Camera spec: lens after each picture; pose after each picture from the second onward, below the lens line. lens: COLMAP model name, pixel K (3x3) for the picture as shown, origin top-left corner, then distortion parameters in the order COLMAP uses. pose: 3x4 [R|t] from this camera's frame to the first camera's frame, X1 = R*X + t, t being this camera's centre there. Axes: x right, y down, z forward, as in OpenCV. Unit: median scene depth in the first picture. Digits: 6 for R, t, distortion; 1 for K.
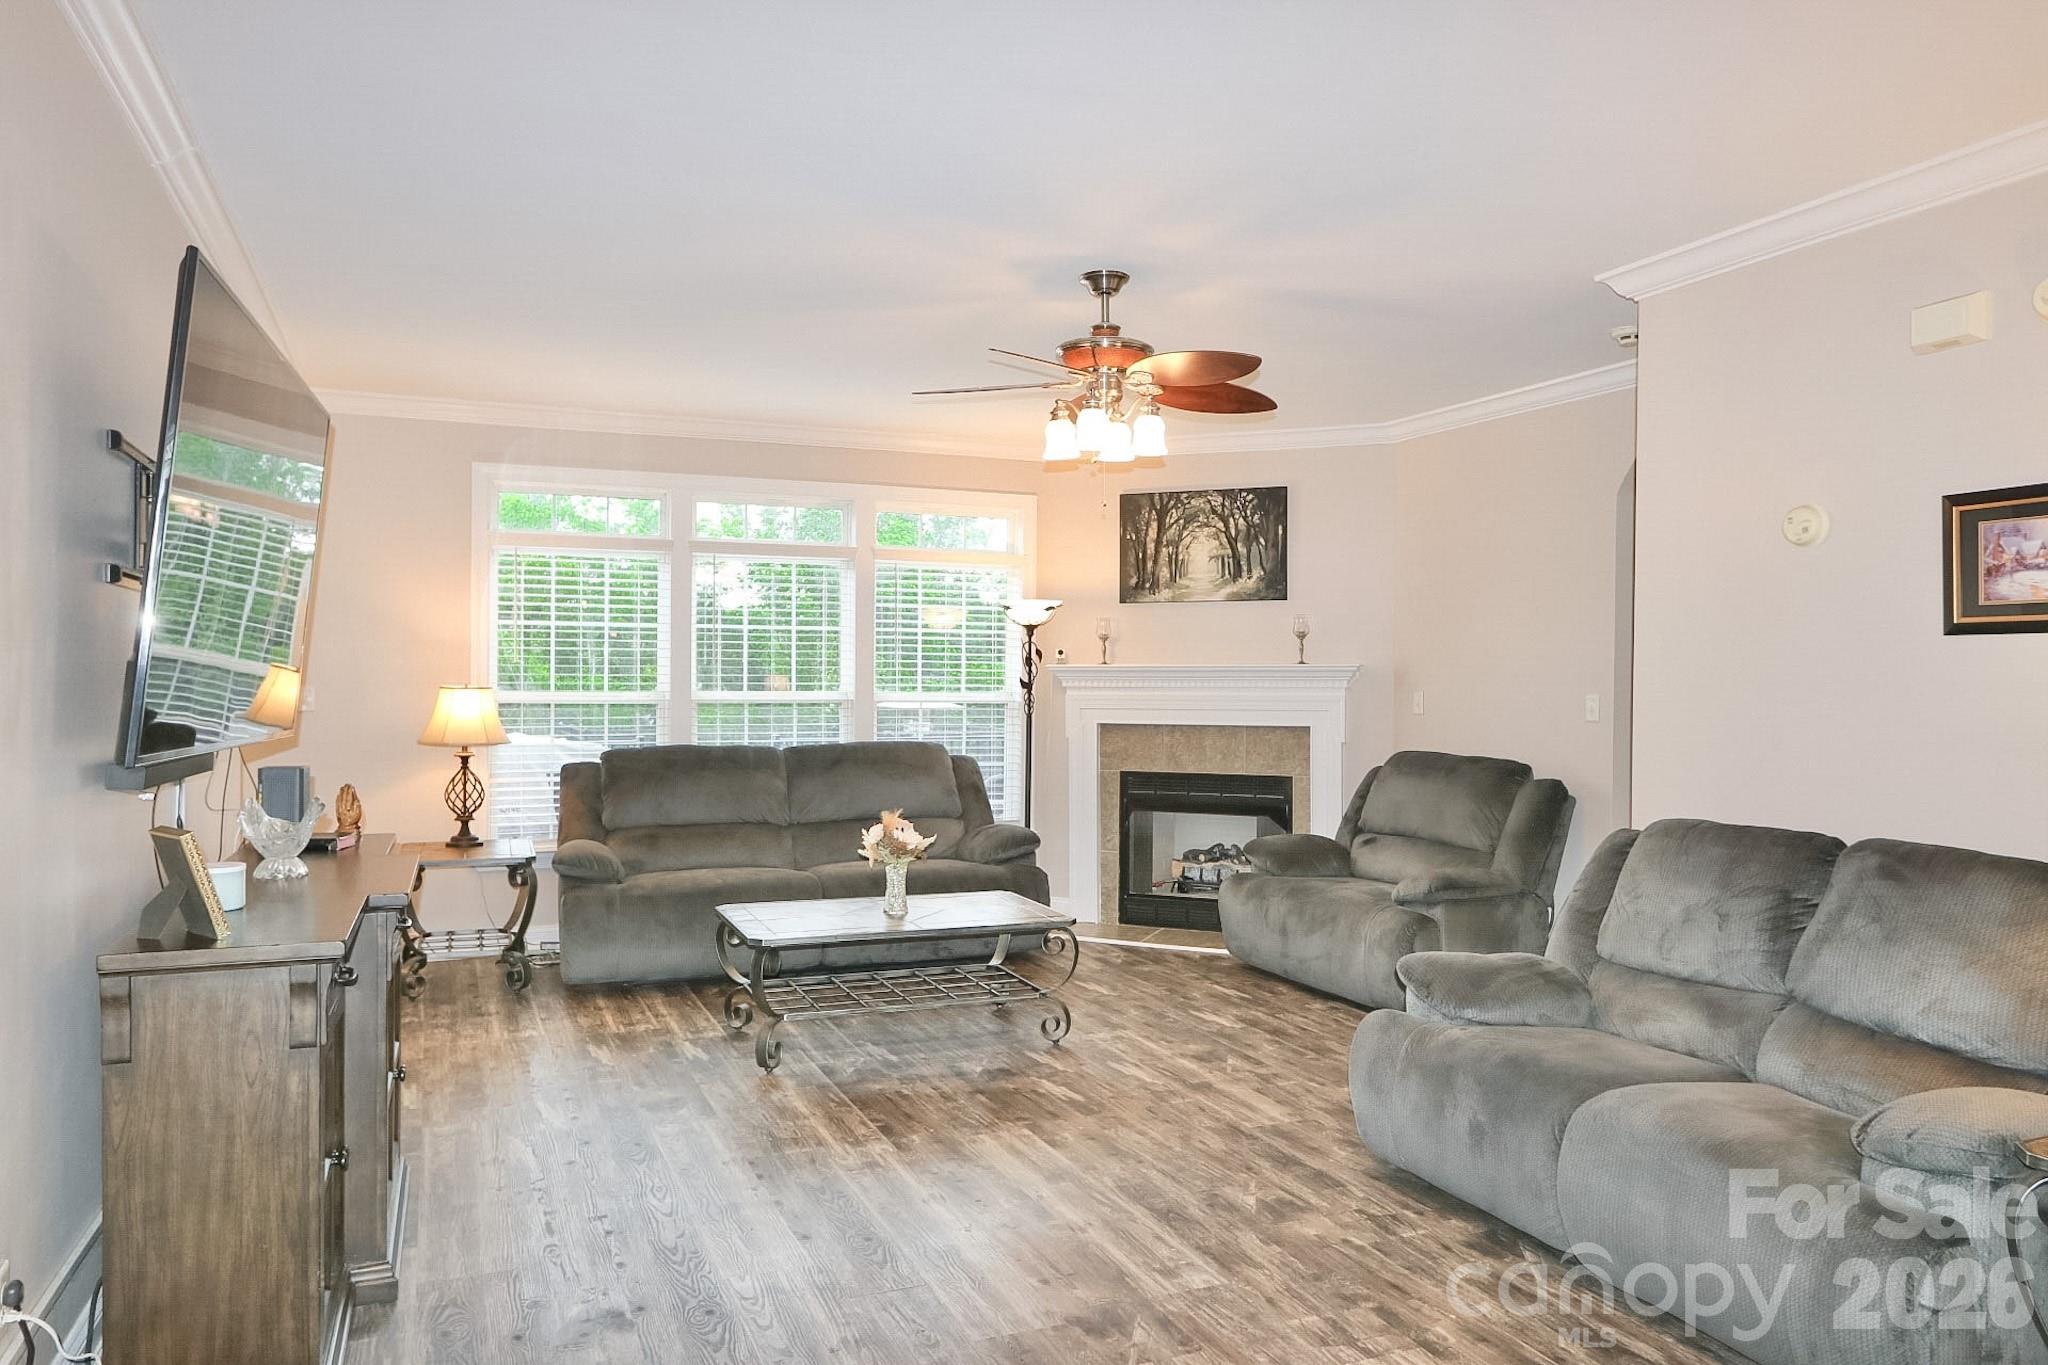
lens RADIAL K [[1400.8, 0, 1017.2], [0, 1400.8, 678.8], [0, 0, 1]] dist [-0.012553, 0.015986]
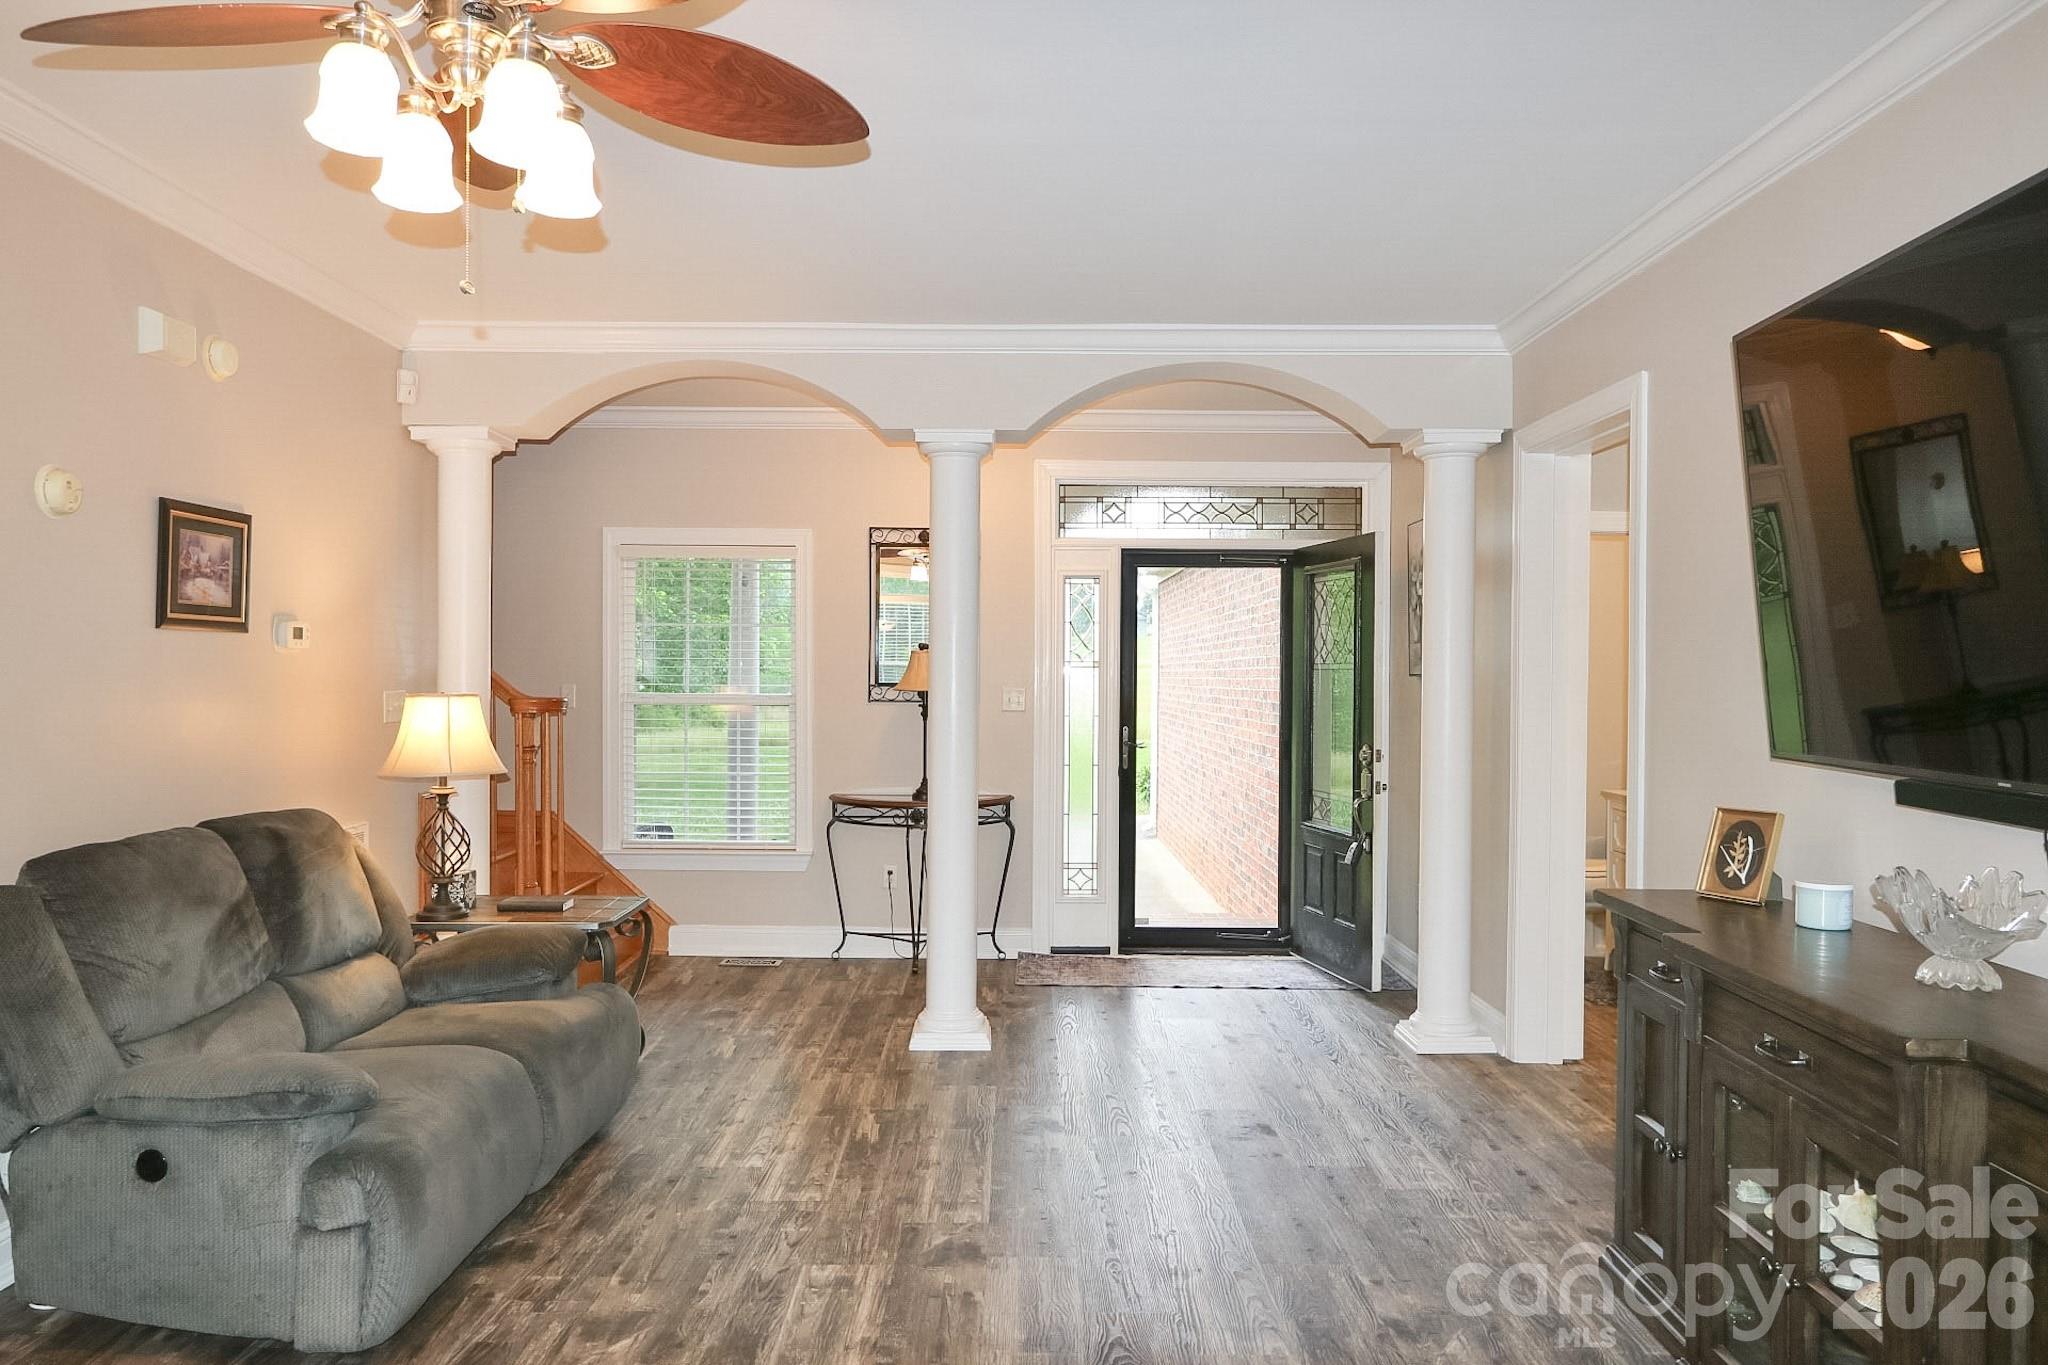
lens RADIAL K [[1400.8, 0, 1022.7], [0, 1400.8, 684.0], [0, 0, 1]] dist [-0.012553, 0.015986]
pose [[-0.923548, -0.012204, 0.383290, -0.228484], [-0.009375, 0.999913, 0.009247, -0.002791], [-0.383369, 0.004947, -0.923582, 1.119257]]
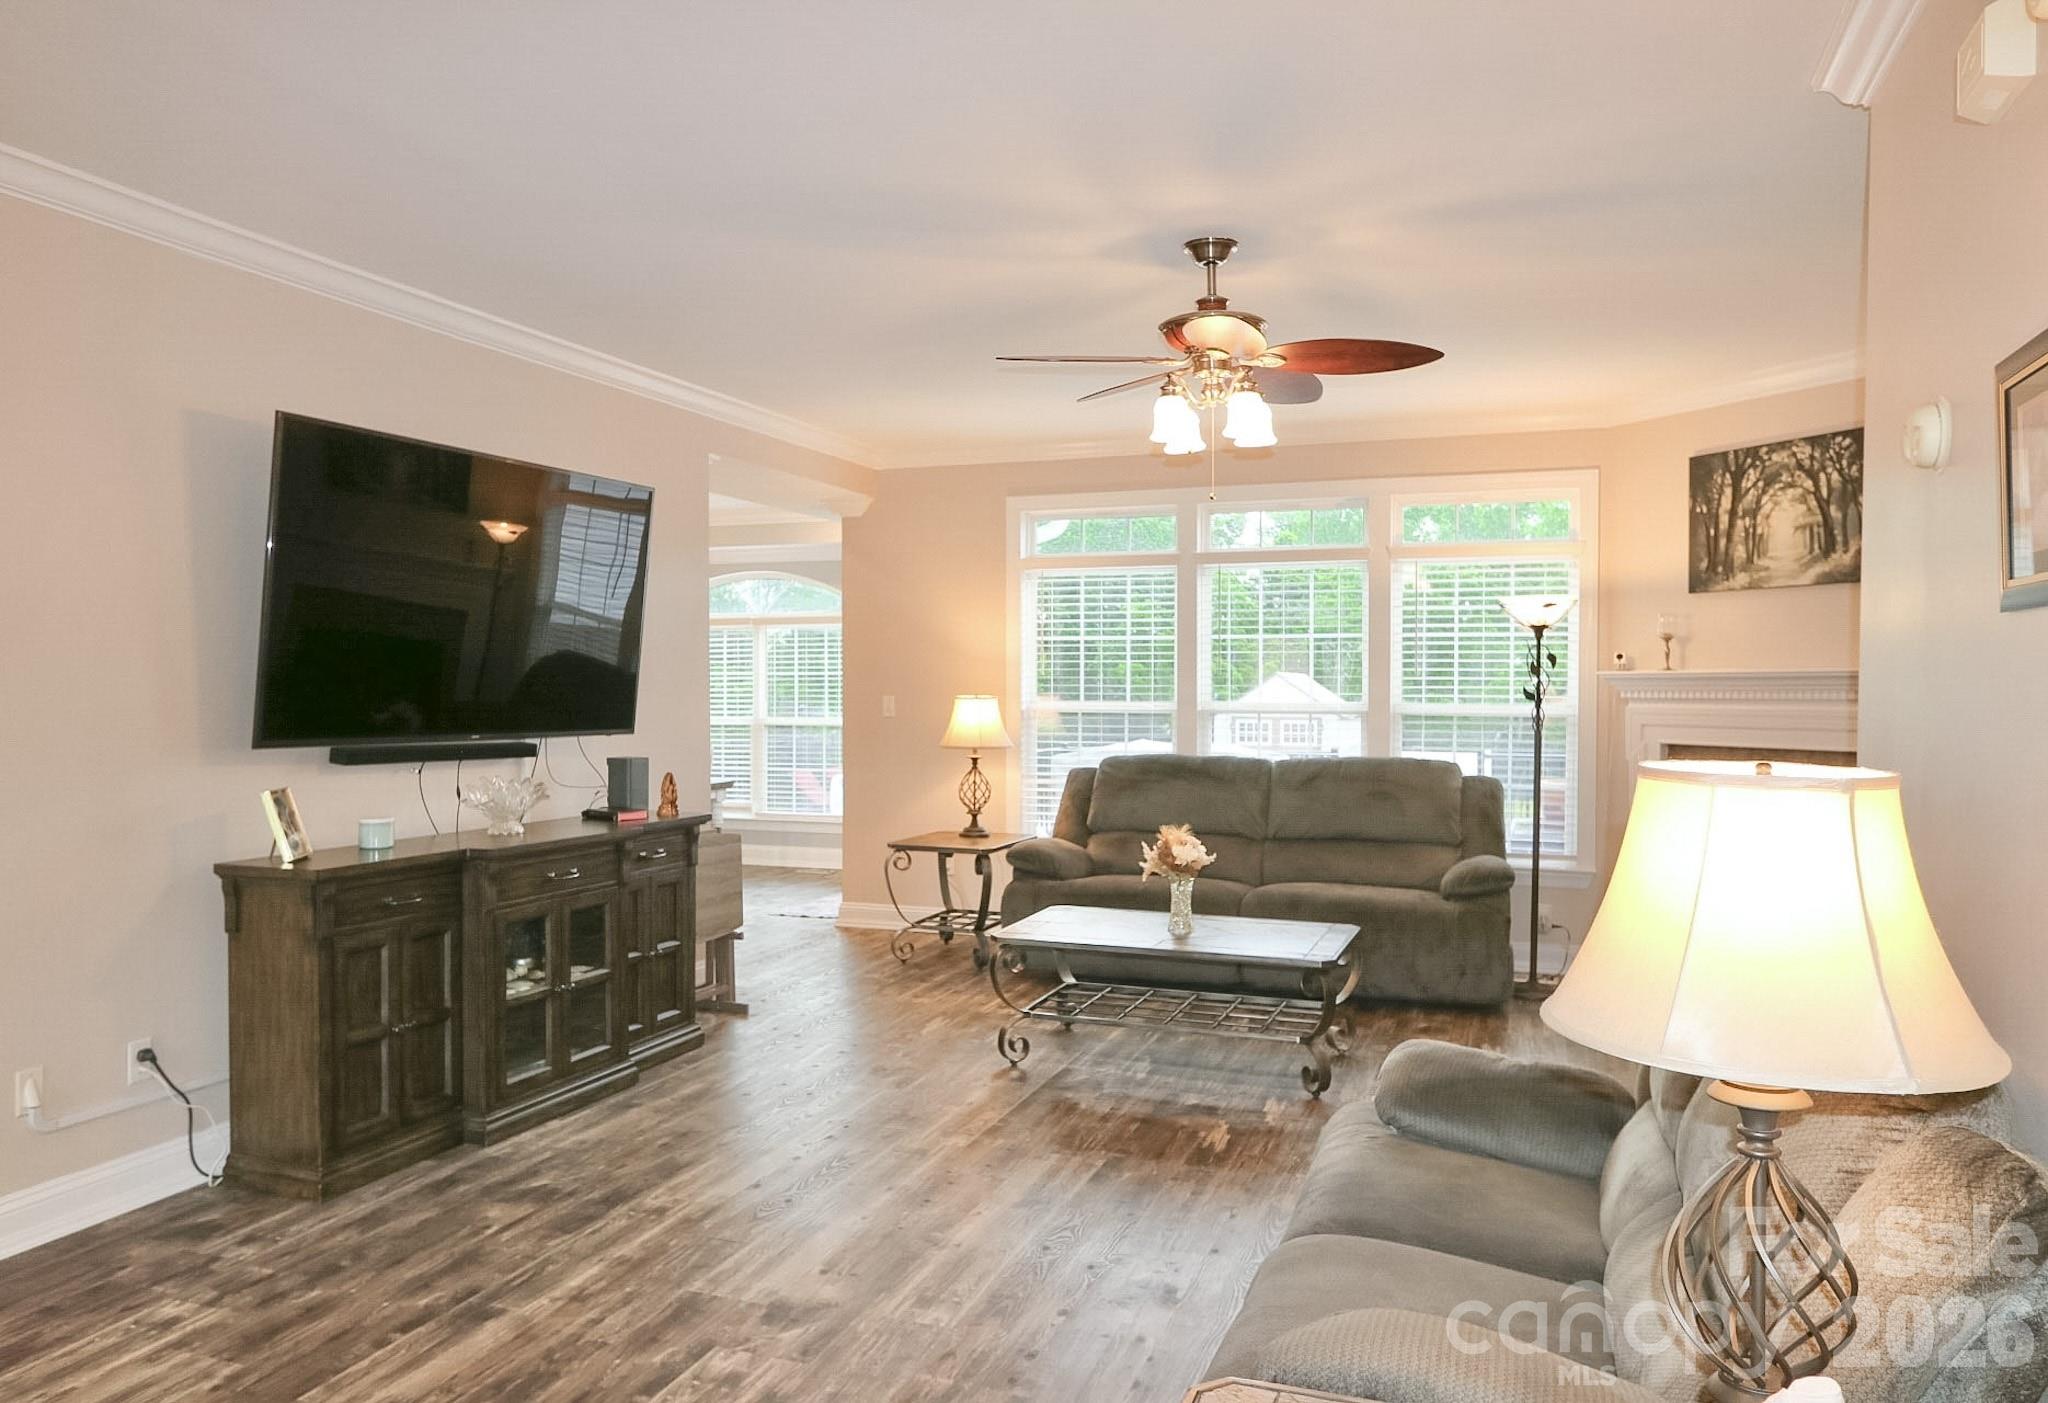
lens RADIAL K [[1436.8, 0, 977.7], [0, 1436.8, 695.7], [0, 0, 1]] dist [-0.007229, 0.008423]
pose [[0.718904, 0.001697, -0.695107, 0.498561], [0.001489, 0.999991, 0.003982, 0.000255], [0.695107, -0.003898, 0.718895, 0.187771]]
